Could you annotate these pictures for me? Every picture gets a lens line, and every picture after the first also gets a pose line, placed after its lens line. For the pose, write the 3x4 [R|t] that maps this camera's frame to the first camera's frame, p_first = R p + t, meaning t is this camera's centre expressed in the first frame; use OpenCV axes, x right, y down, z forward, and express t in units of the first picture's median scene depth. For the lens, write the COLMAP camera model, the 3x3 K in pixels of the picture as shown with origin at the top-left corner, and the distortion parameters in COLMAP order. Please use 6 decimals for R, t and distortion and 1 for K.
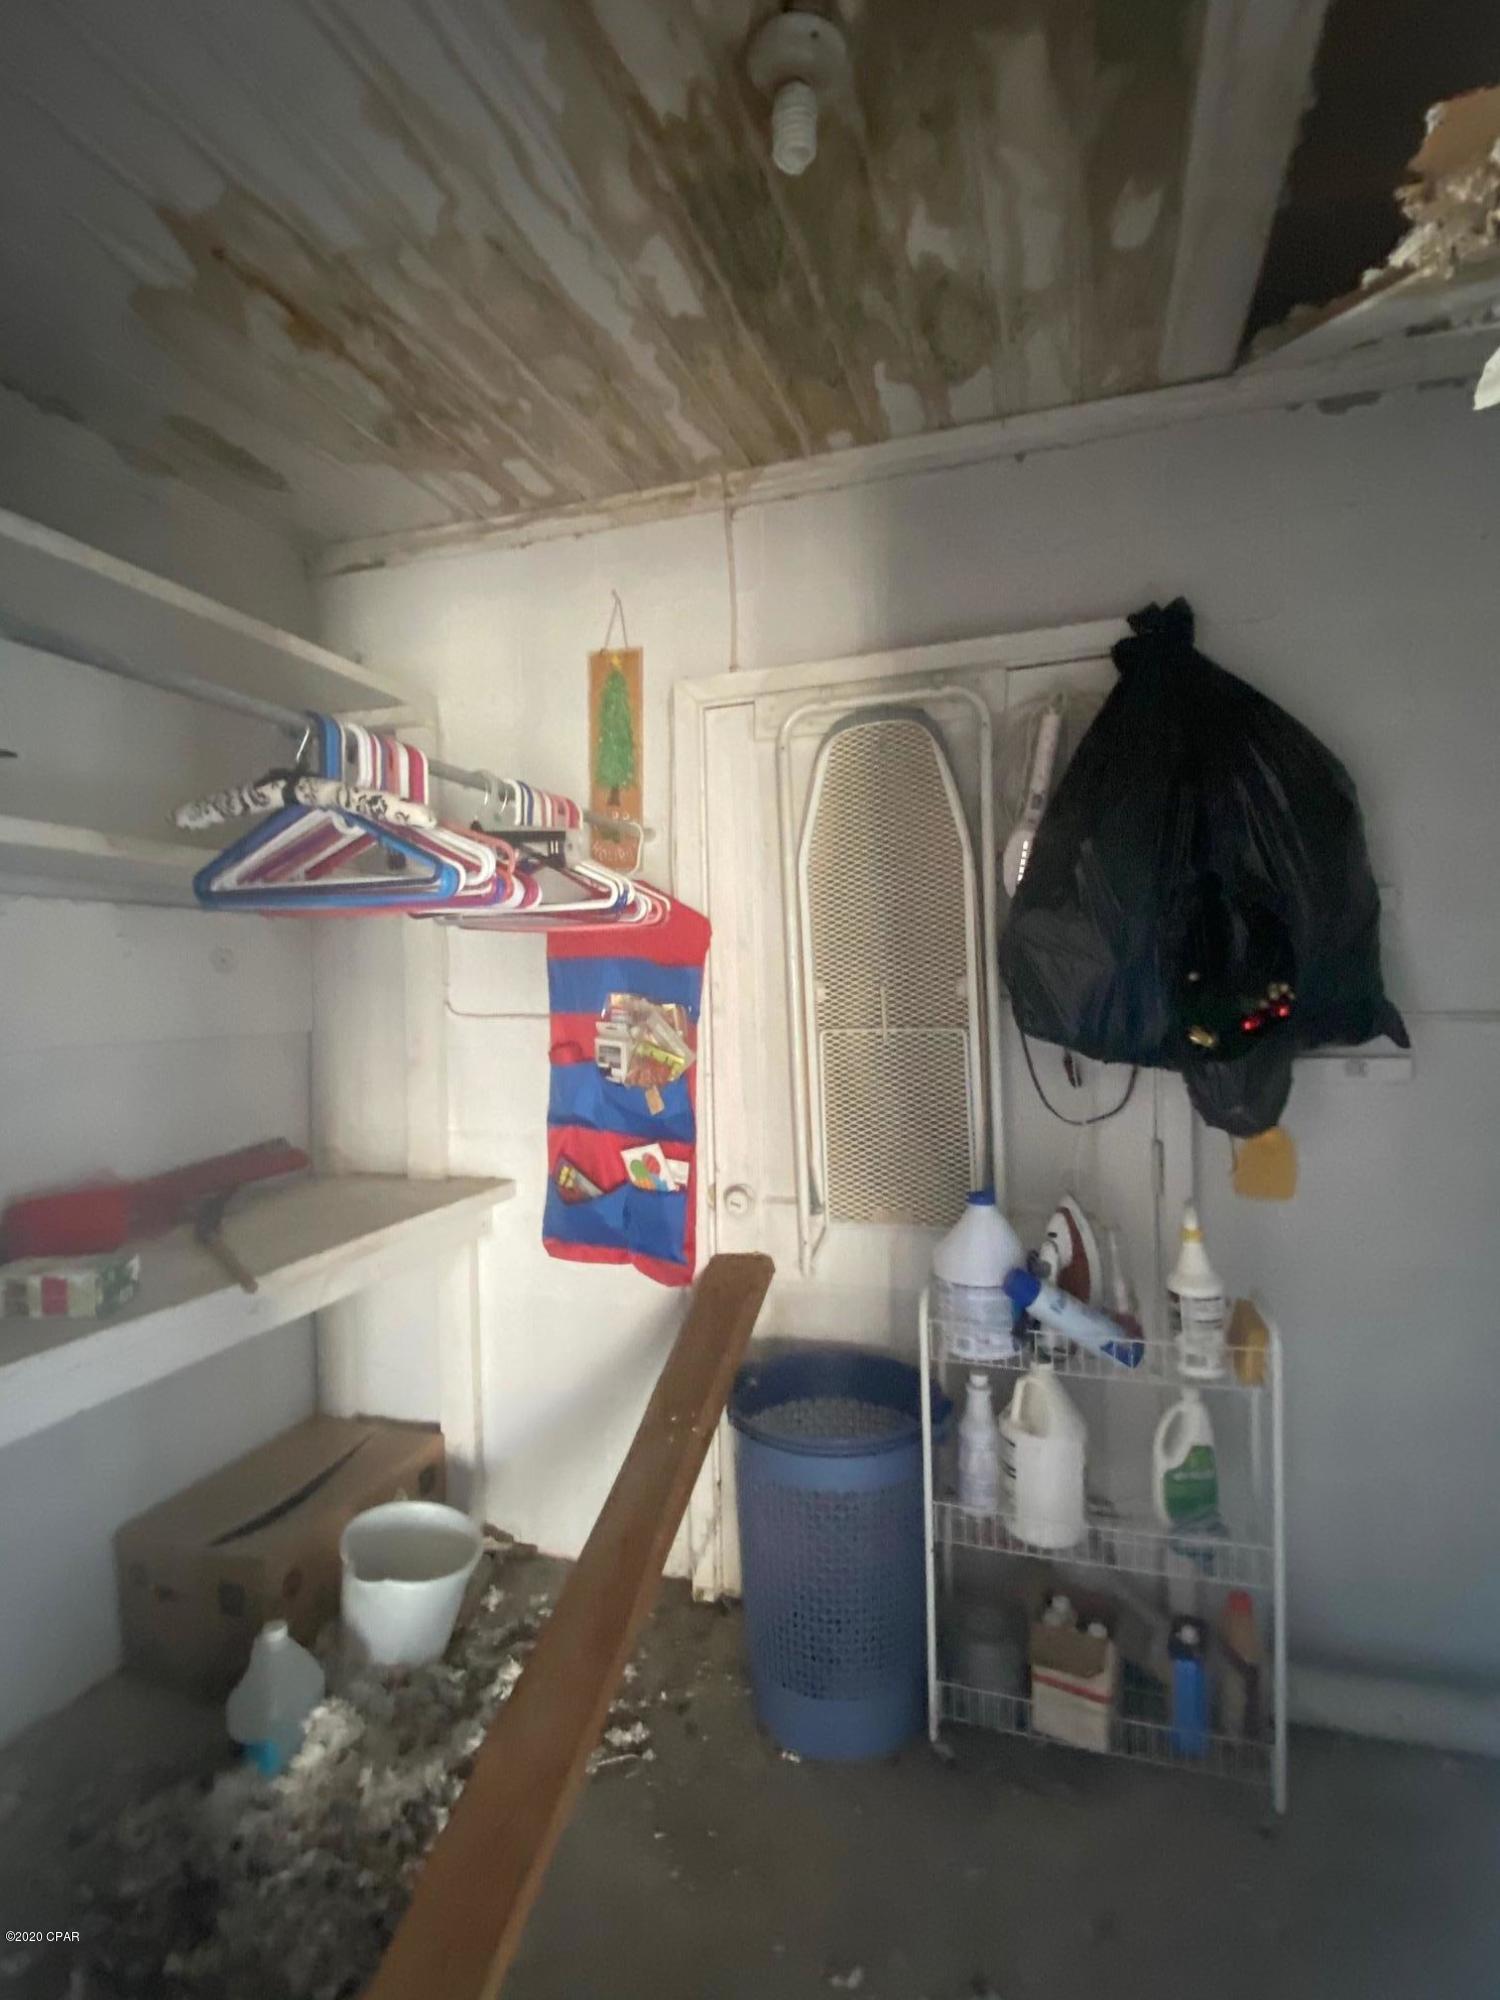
lens RADIAL K [[993.1, 0, 750.0], [0, 993.1, 1000.0], [0, 0, 1]] dist [0.044490, -0.043074]
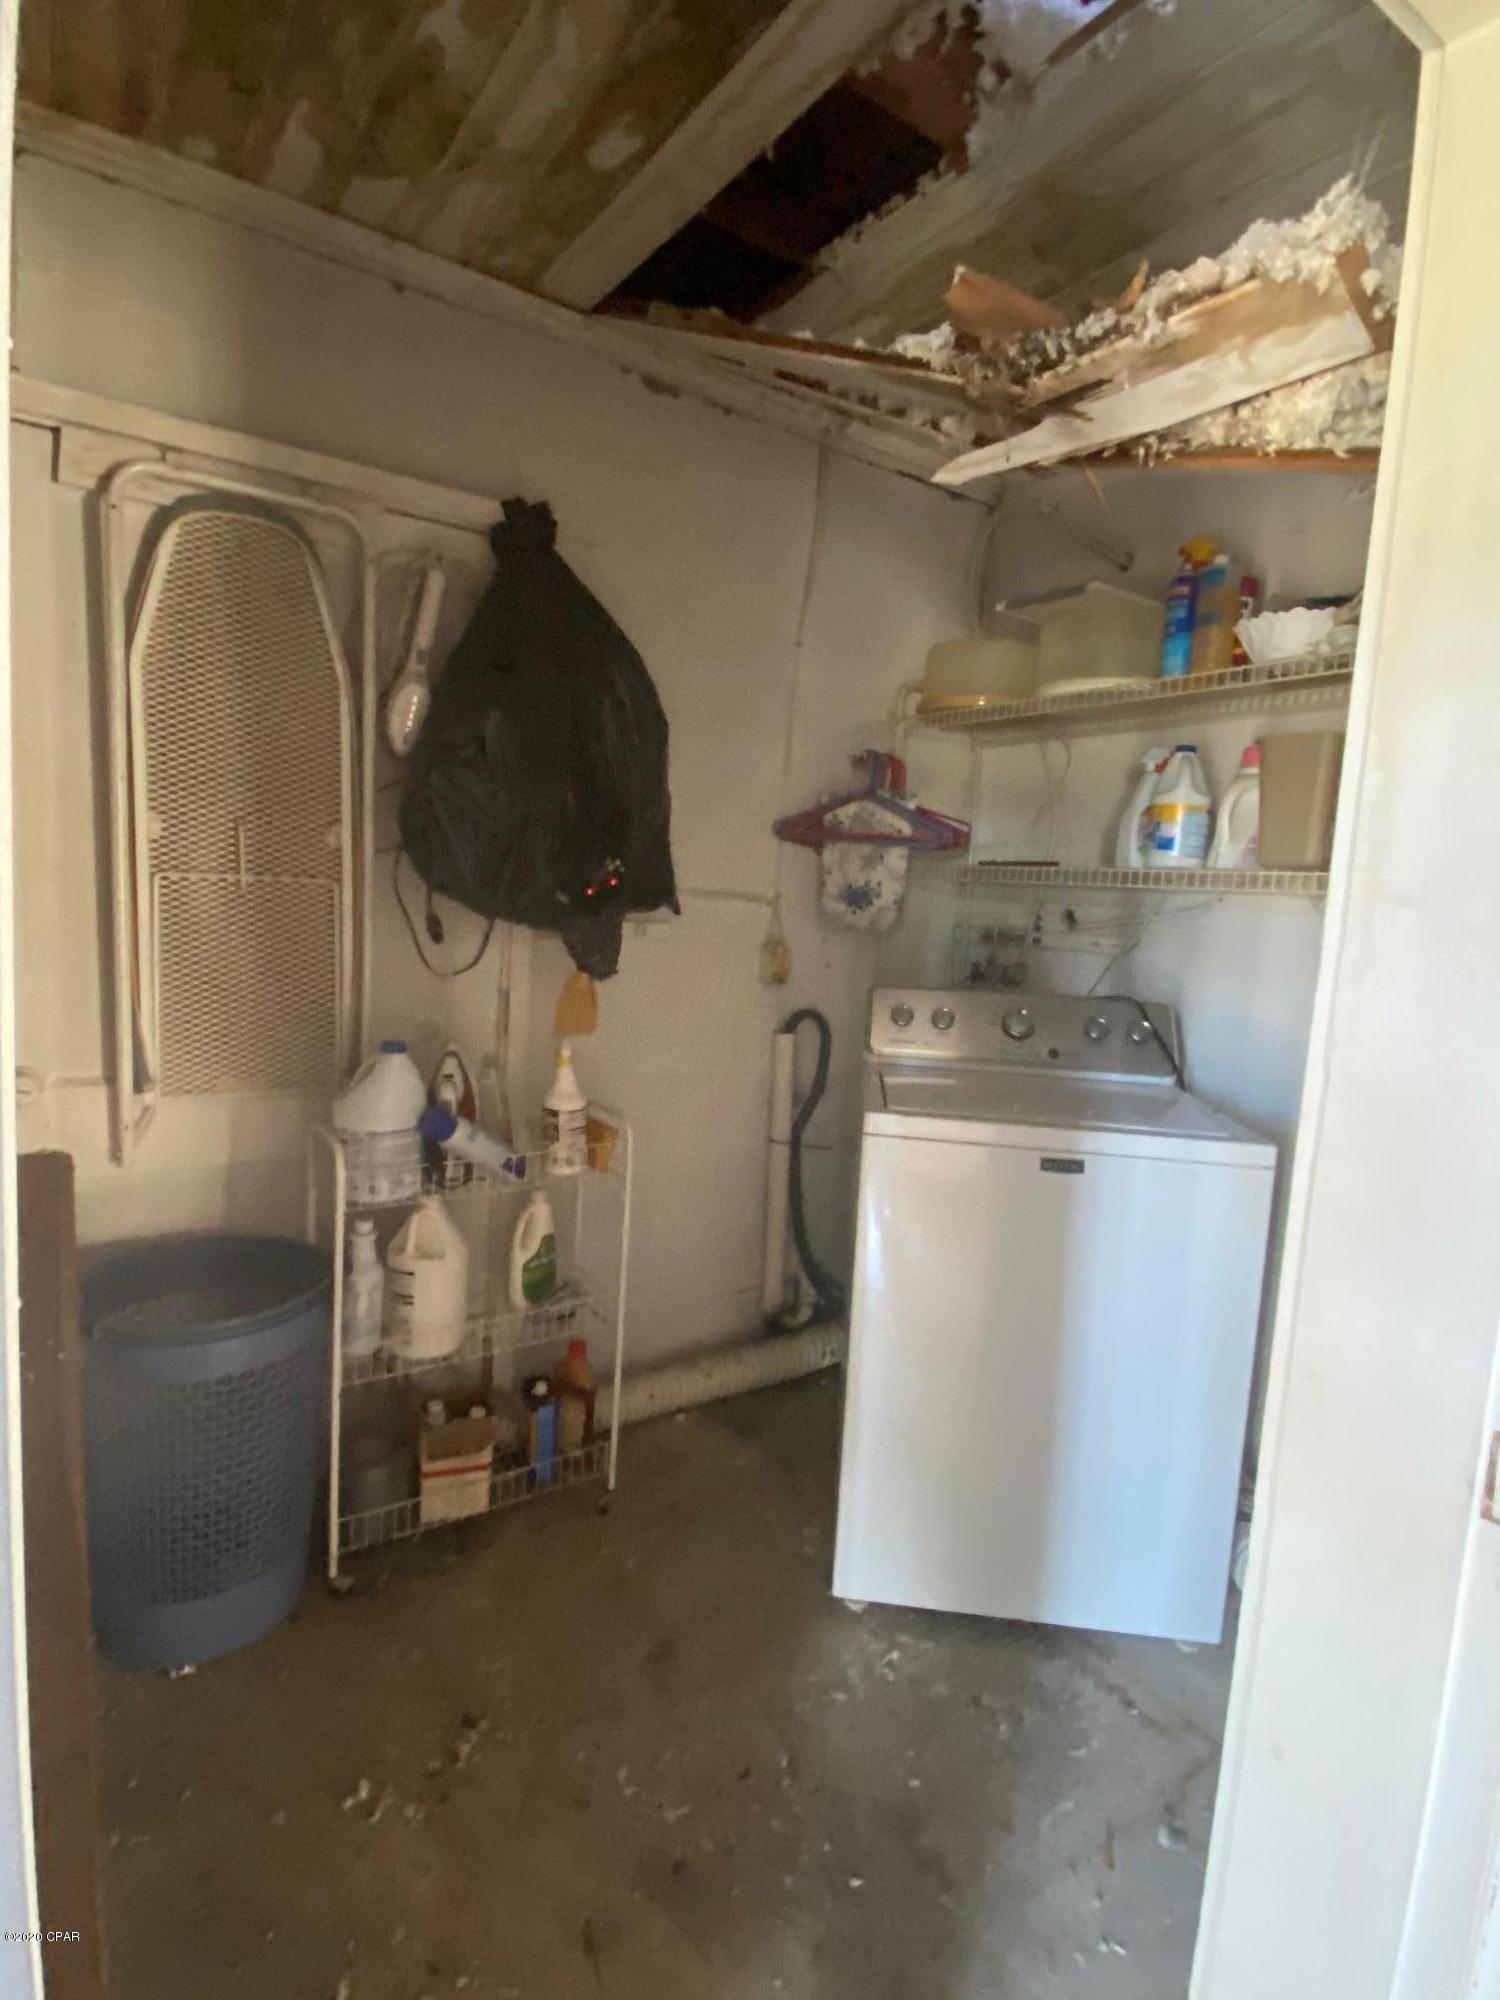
lens RADIAL K [[1005.2, 0, 750.0], [0, 1005.2, 1000.0], [0, 0, 1]] dist [0.051425, -0.042368]
pose [[0.609288, -0.027331, 0.792478, -0.358864], [-0.052526, 0.995820, 0.074729, 0.055552], [-0.791207, -0.087157, 0.605305, 0.092487]]
